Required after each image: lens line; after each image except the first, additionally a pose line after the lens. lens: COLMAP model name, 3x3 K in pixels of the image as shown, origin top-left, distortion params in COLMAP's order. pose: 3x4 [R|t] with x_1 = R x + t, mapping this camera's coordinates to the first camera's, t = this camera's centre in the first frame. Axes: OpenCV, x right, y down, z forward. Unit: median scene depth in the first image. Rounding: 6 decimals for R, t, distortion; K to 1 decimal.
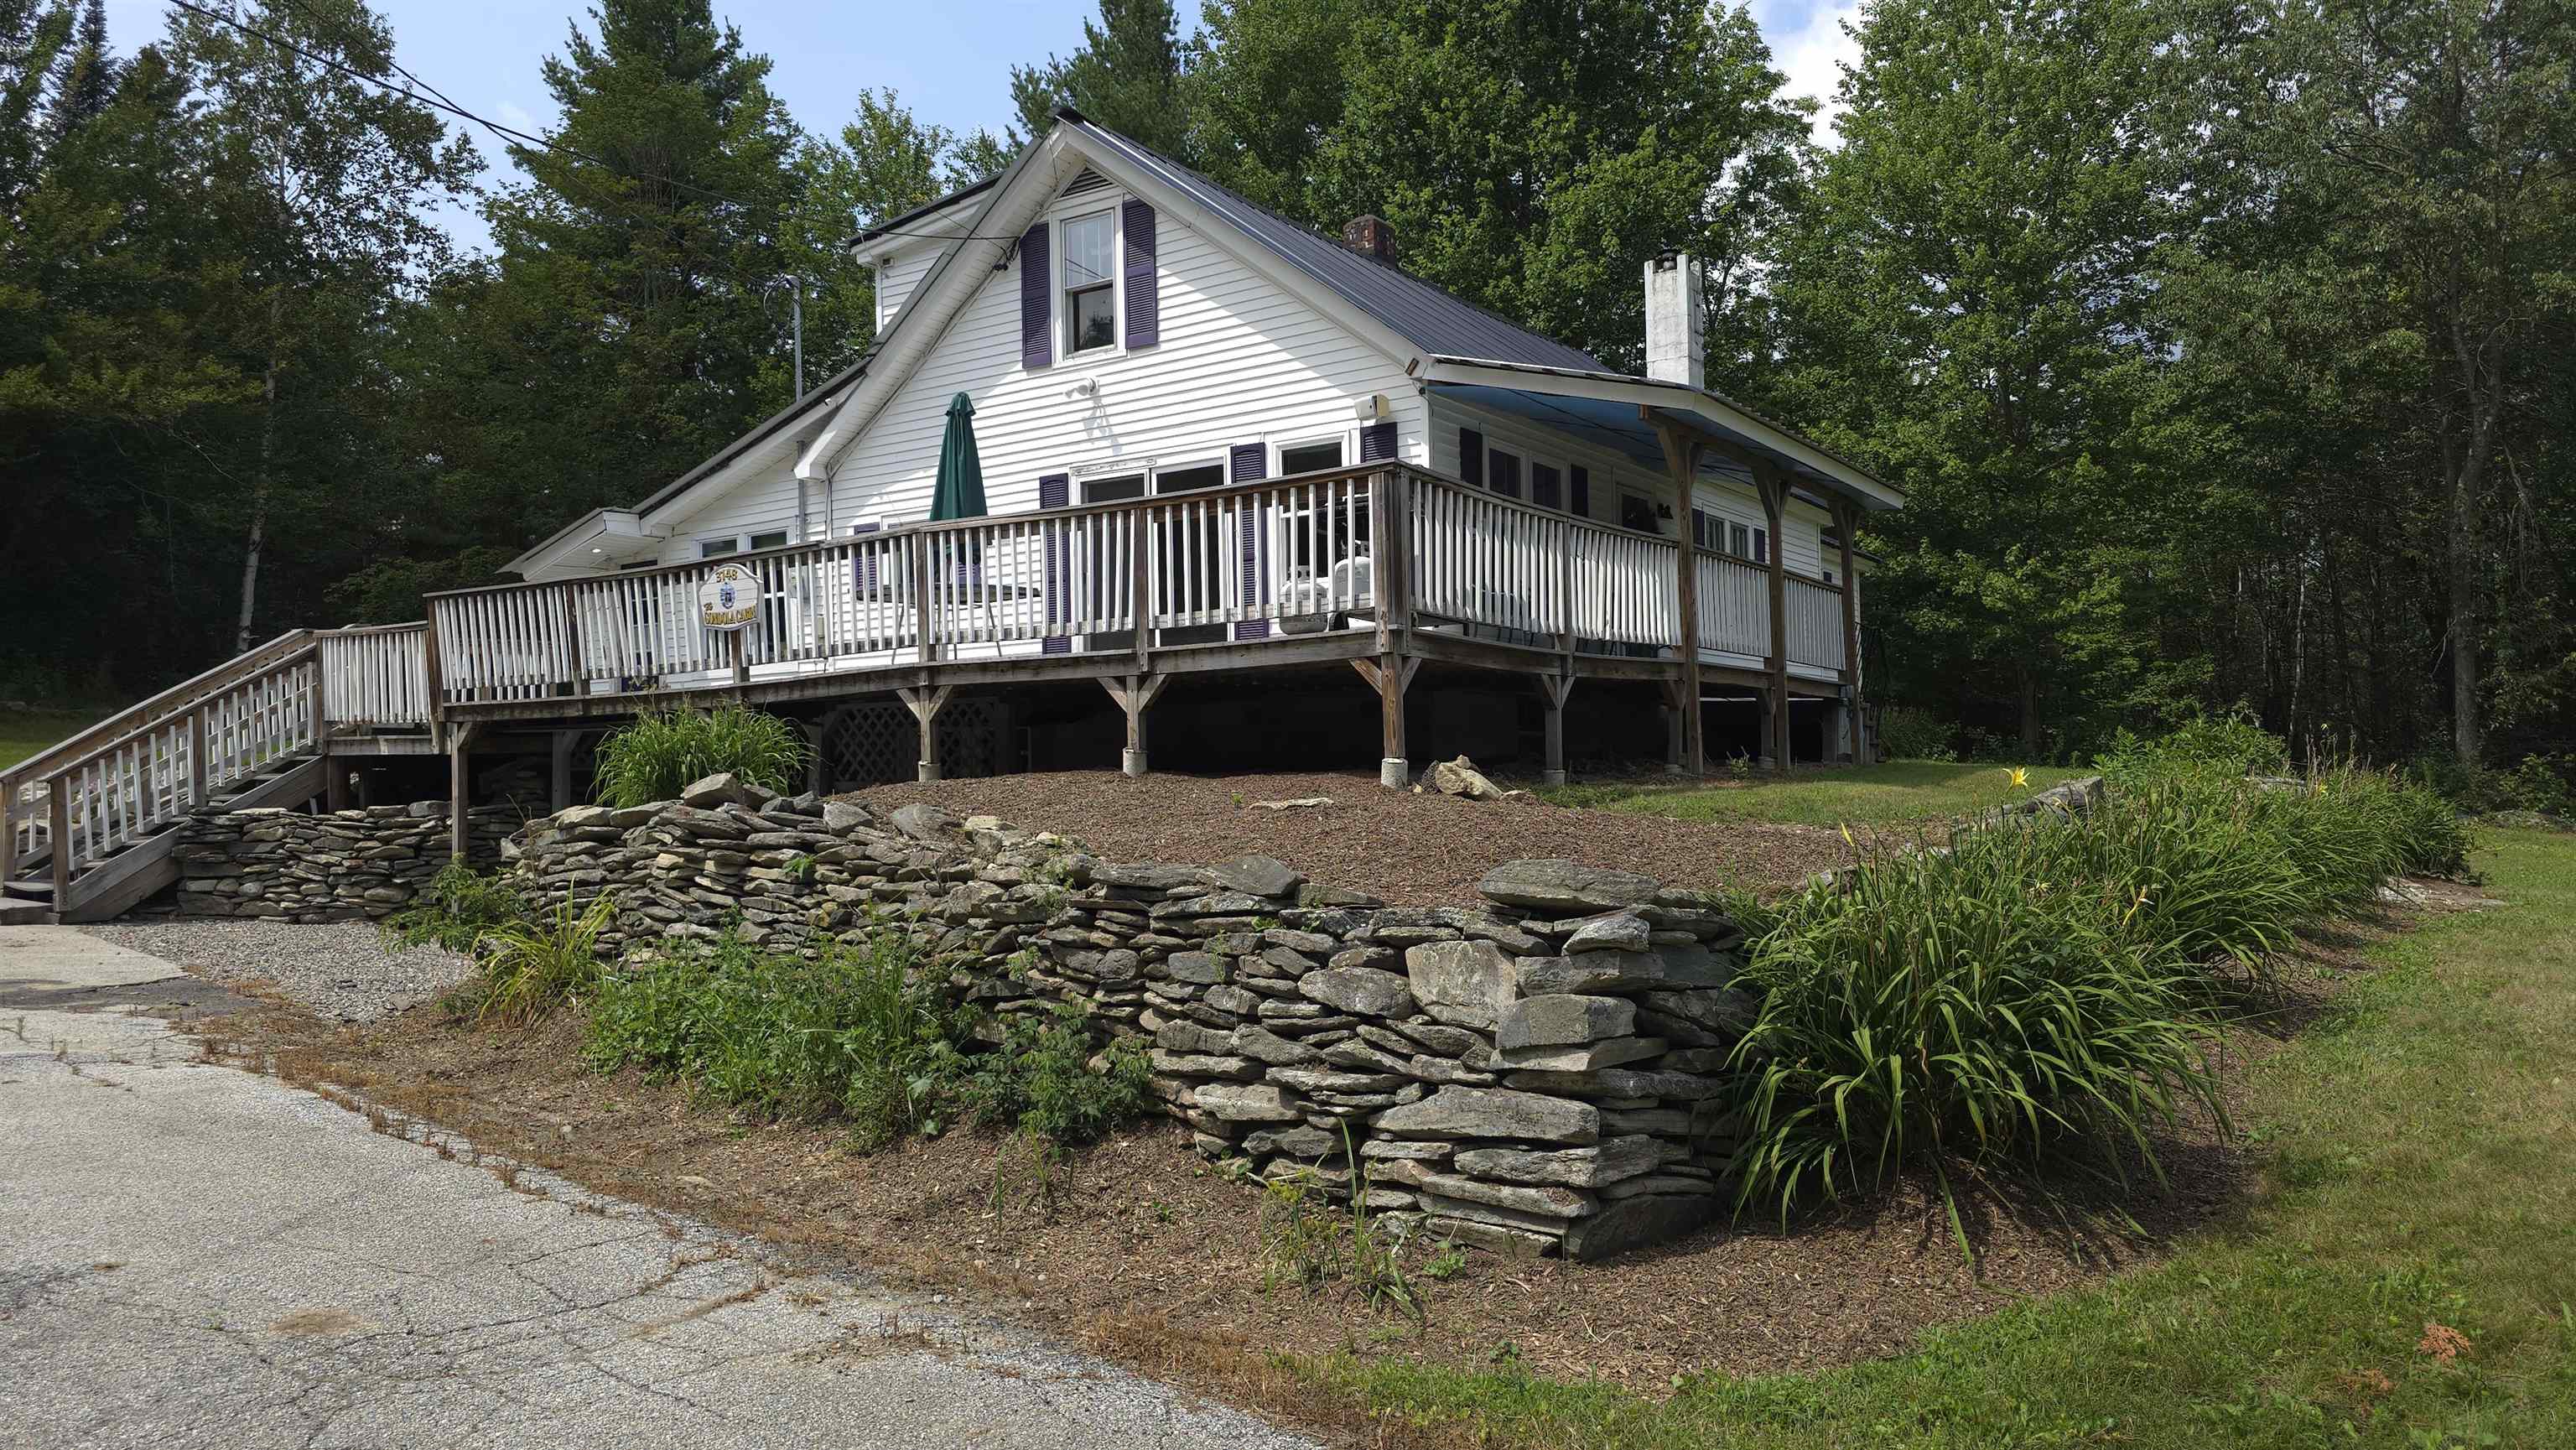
lens RADIAL K [[1723.3, 0, 1305.0], [0, 1723.3, 720.0], [0, 0, 1]] dist [0.077924, -0.088067]
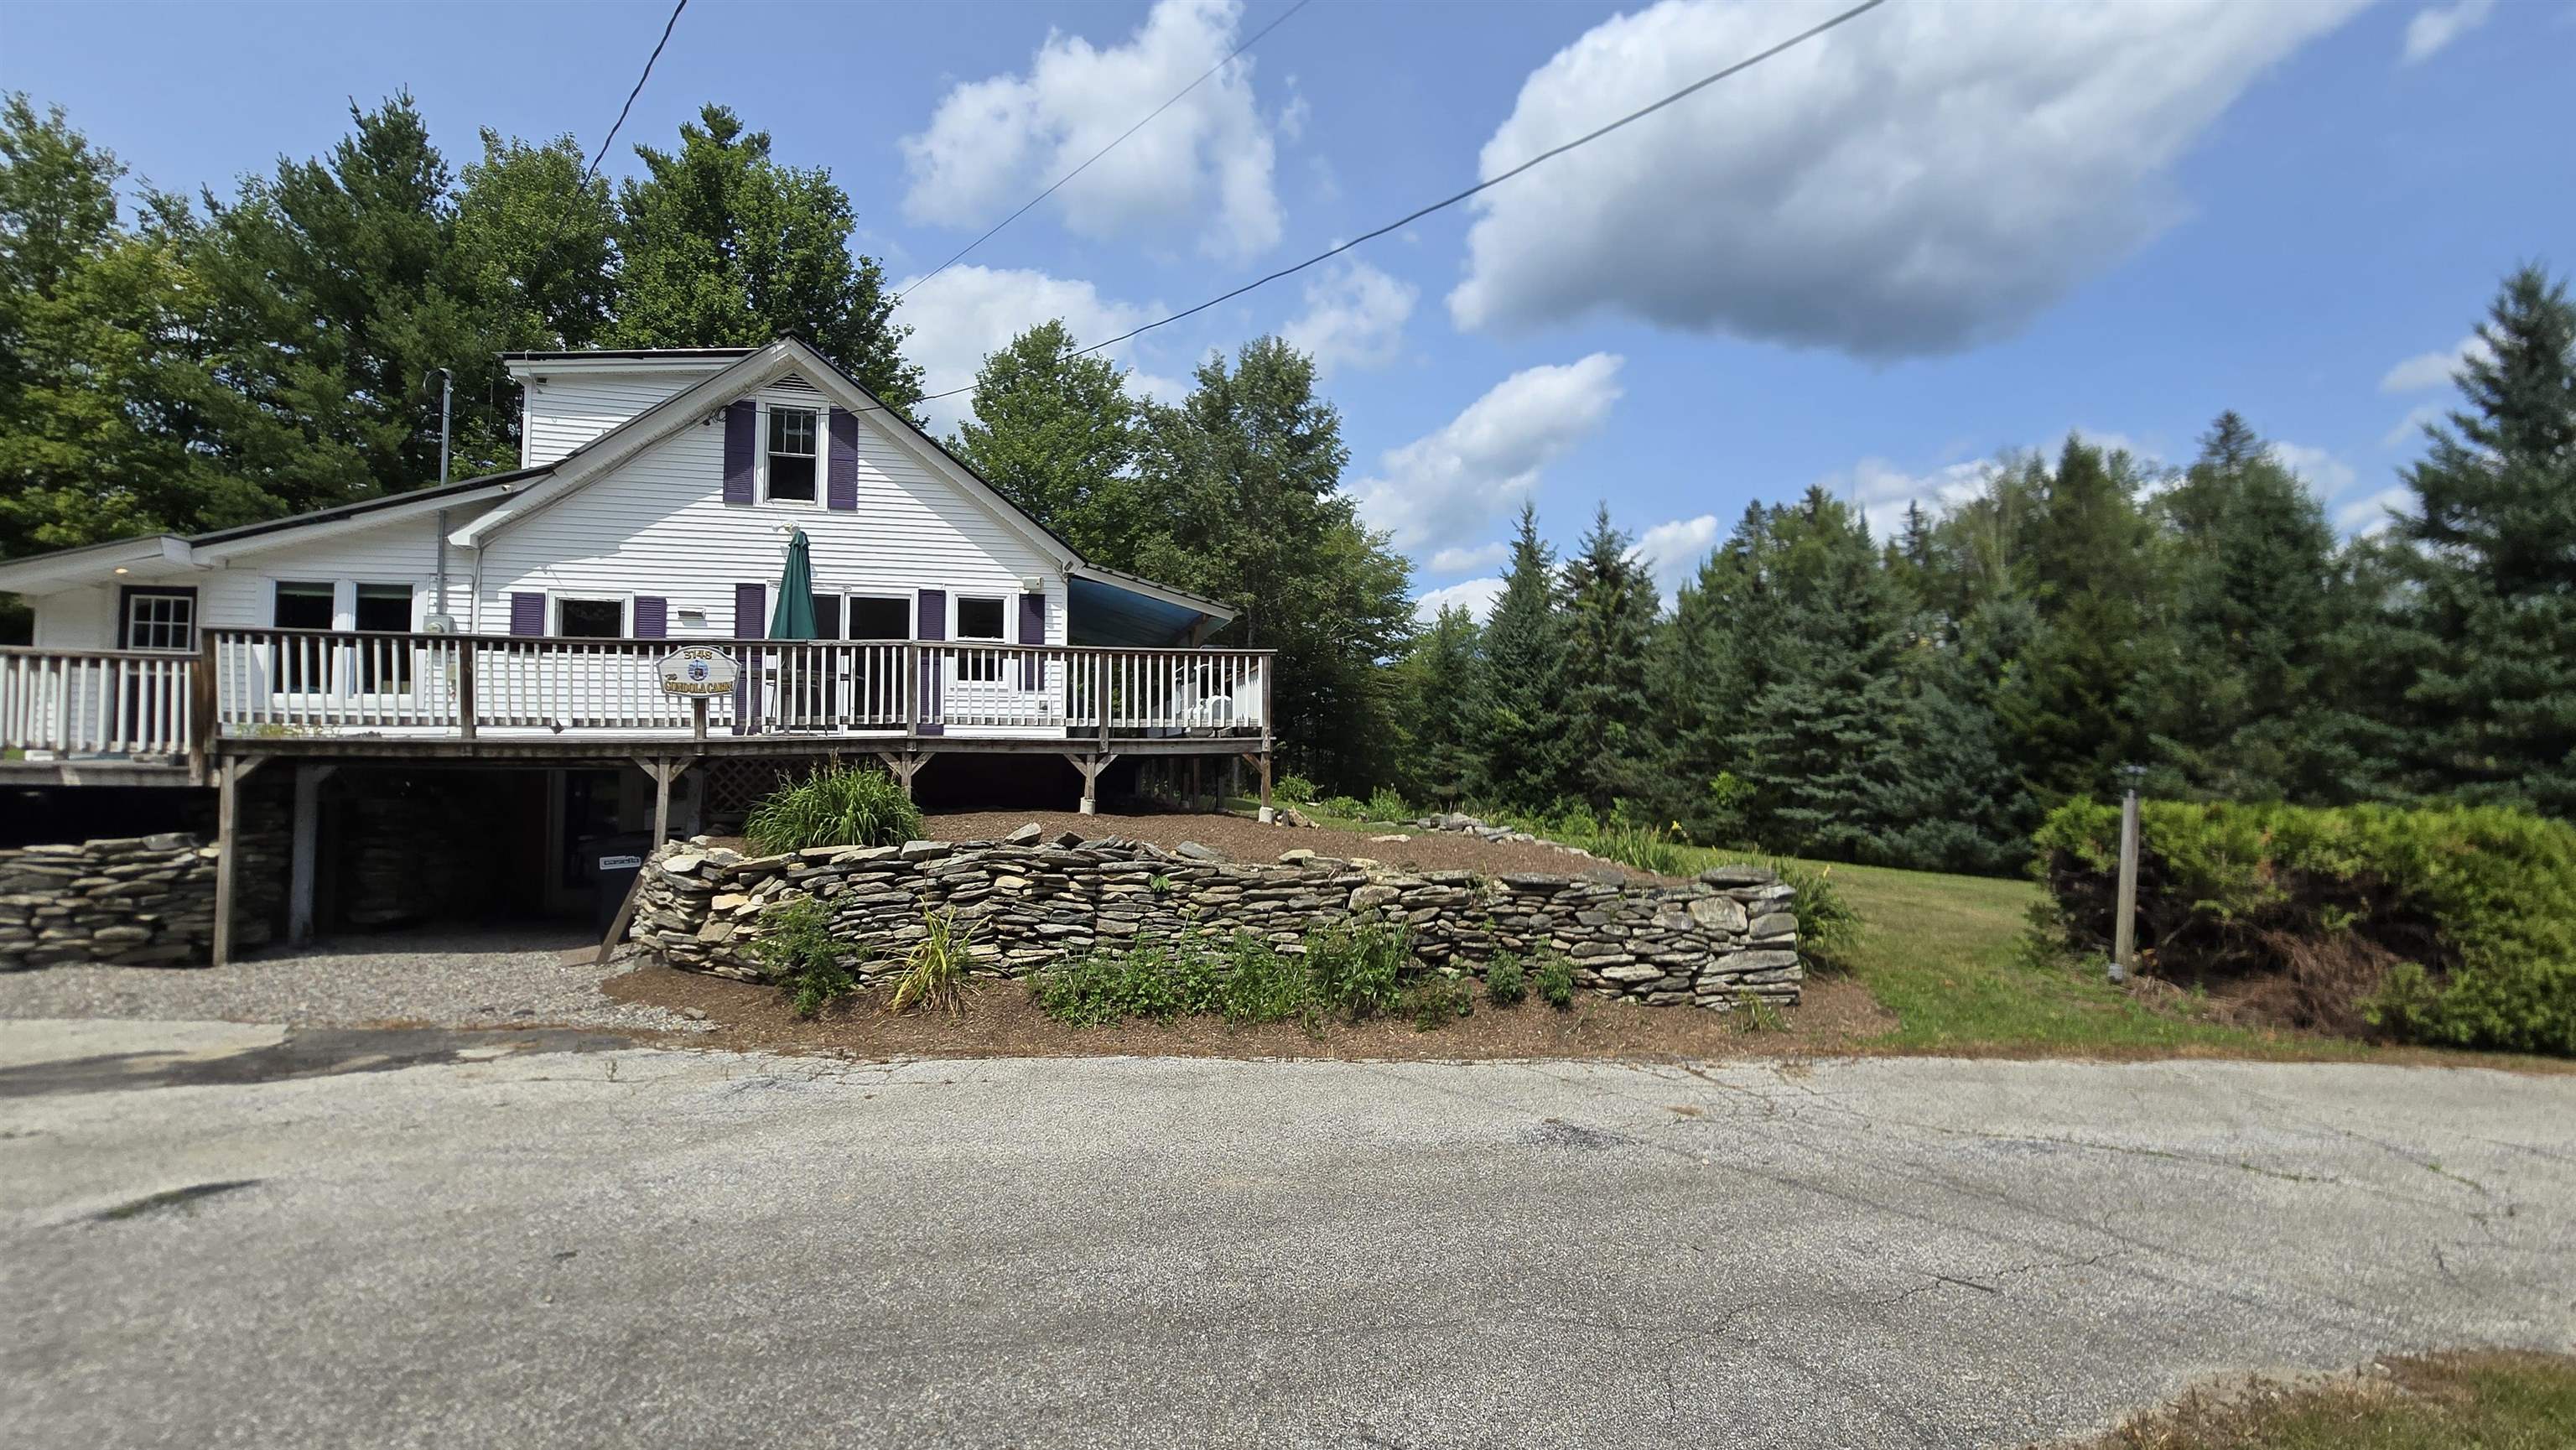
lens RADIAL K [[1055.0, 0, 1271.7], [0, 1055.0, 717.5], [0, 0, 1]] dist [-0.004921, 0.000605]
pose [[0.666267, 0.057149, 0.743520, -0.539439], [-0.038803, 0.998365, -0.041966, -0.018395], [-0.744703, -0.000890, 0.667396, 0.147406]]
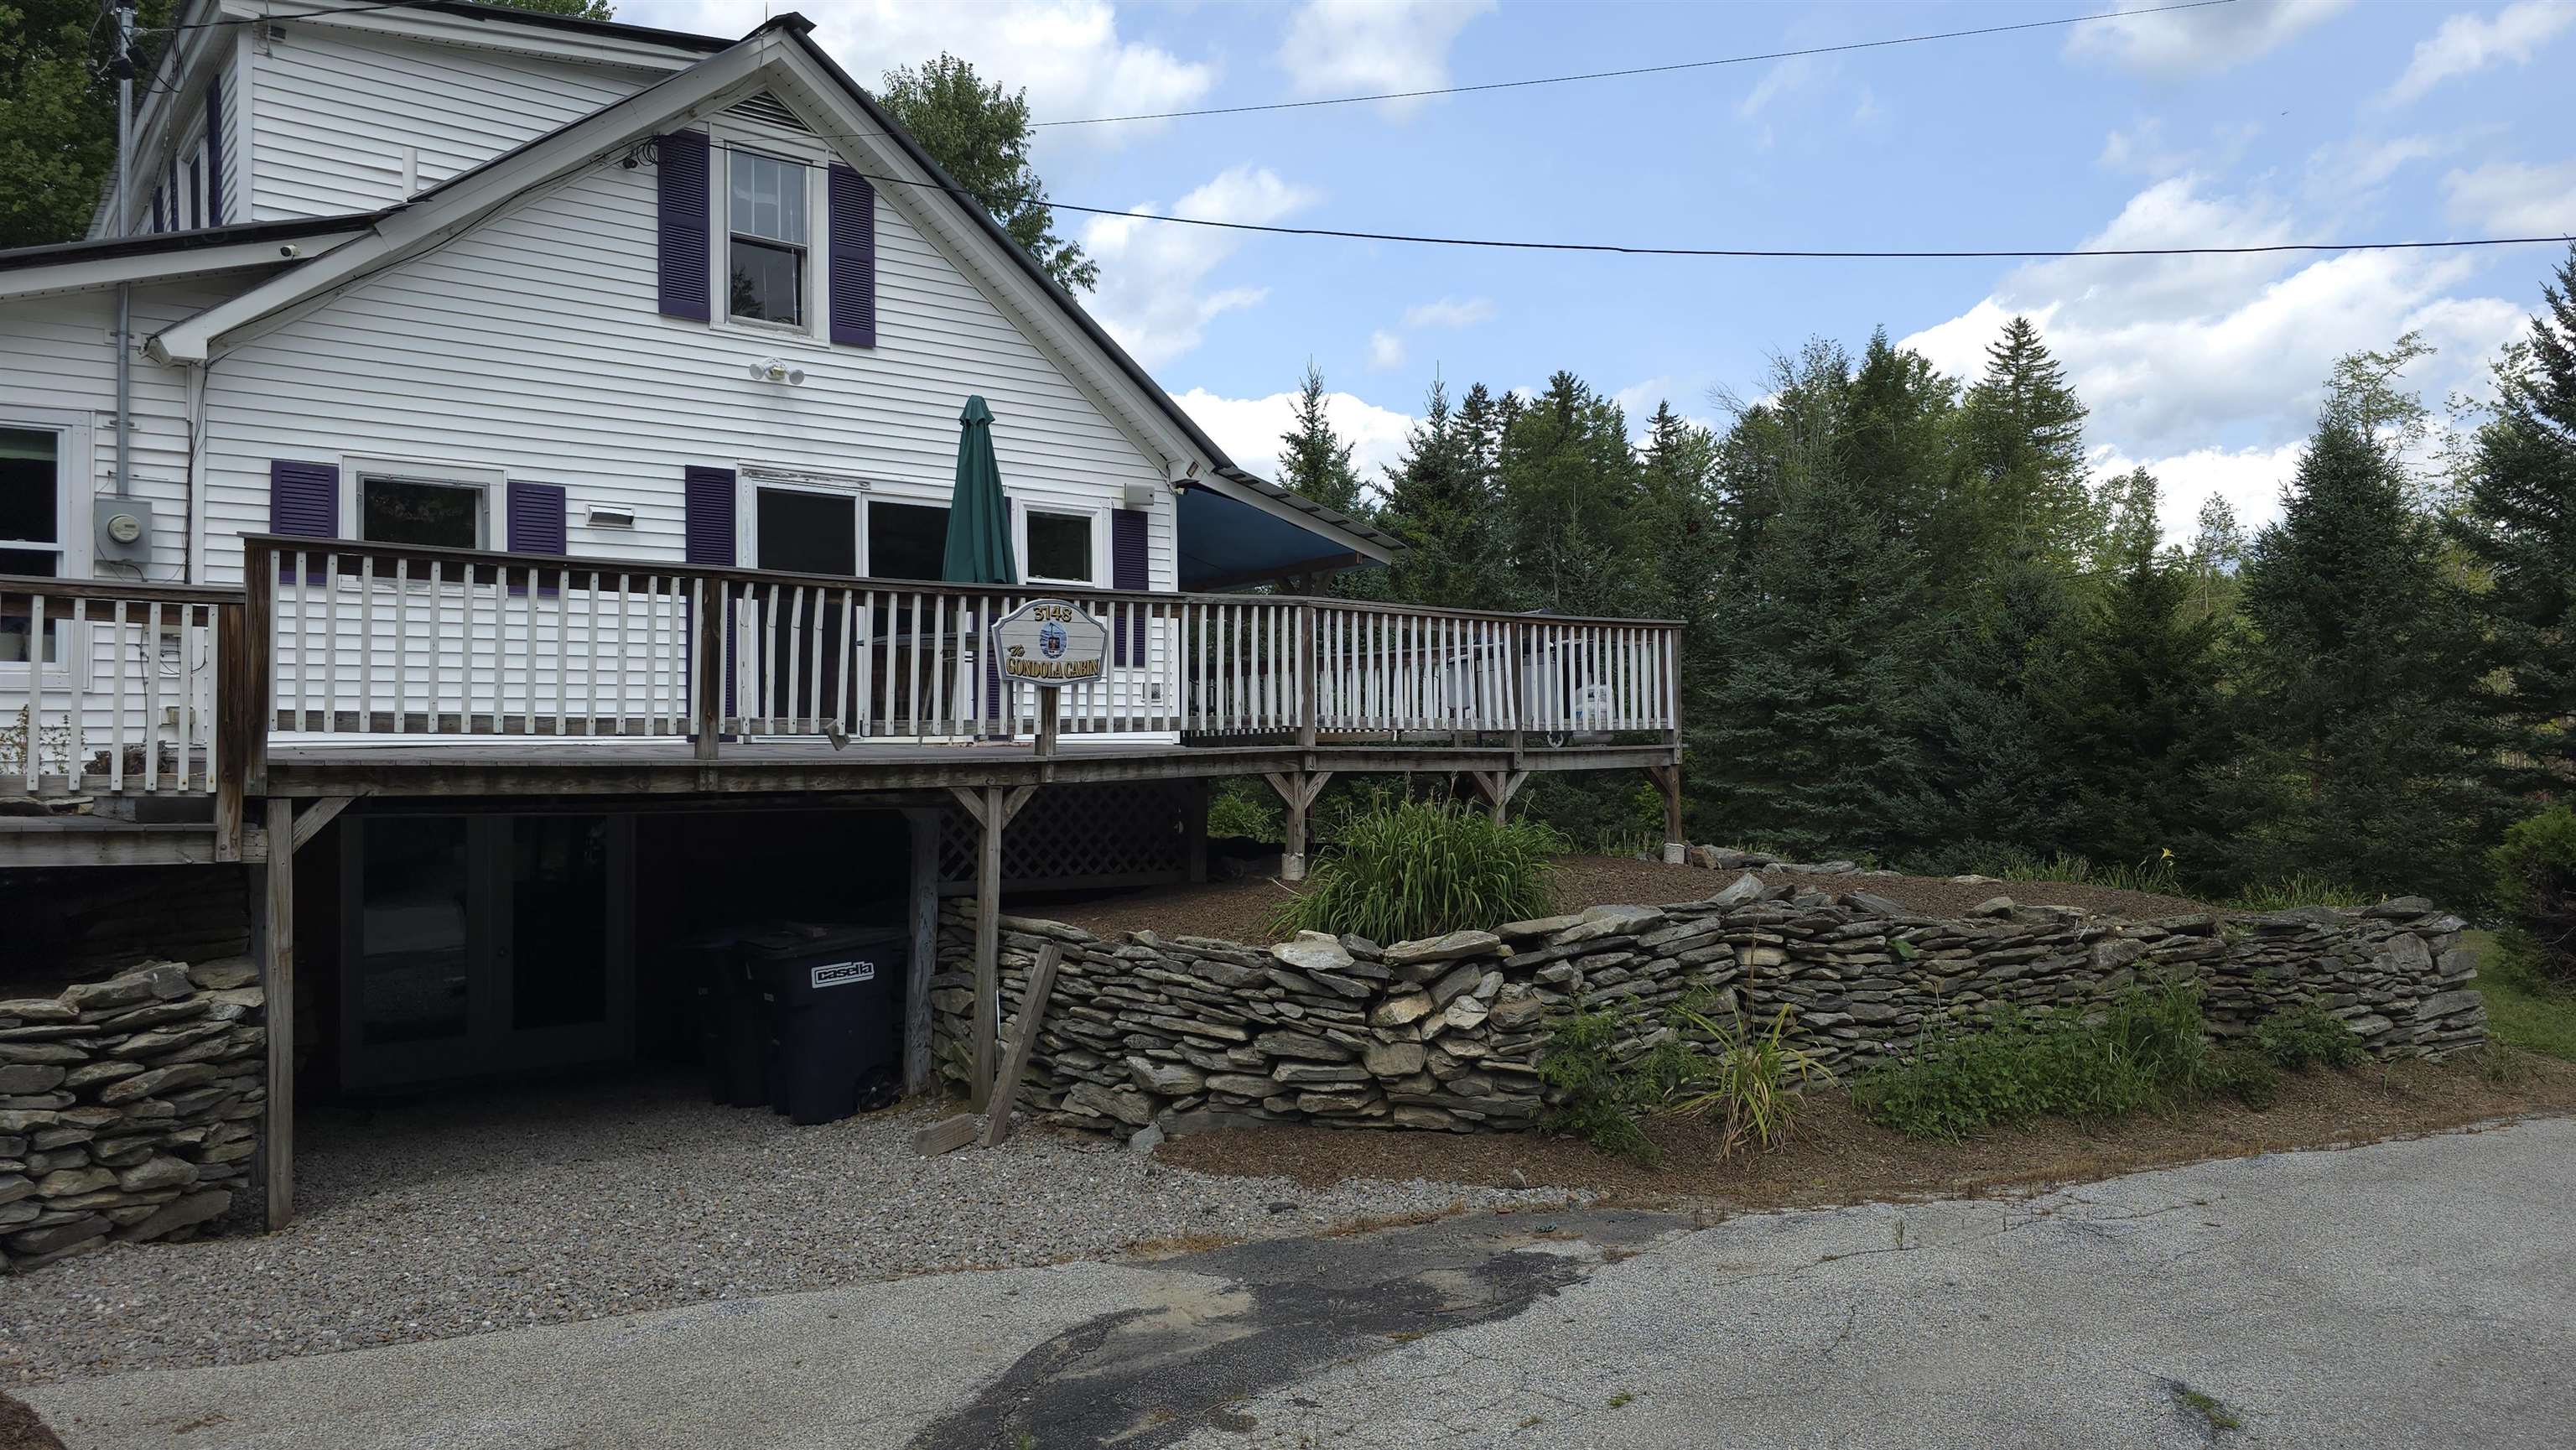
lens RADIAL K [[1723.3, 0, 1305.0], [0, 1723.3, 720.0], [0, 0, 1]] dist [0.077924, -0.088067]
pose [[0.304099, 0.045885, 0.951535, -0.874164], [-0.025606, 0.998872, -0.039984, -0.008213], [-0.952296, -0.012206, 0.304931, 0.574315]]
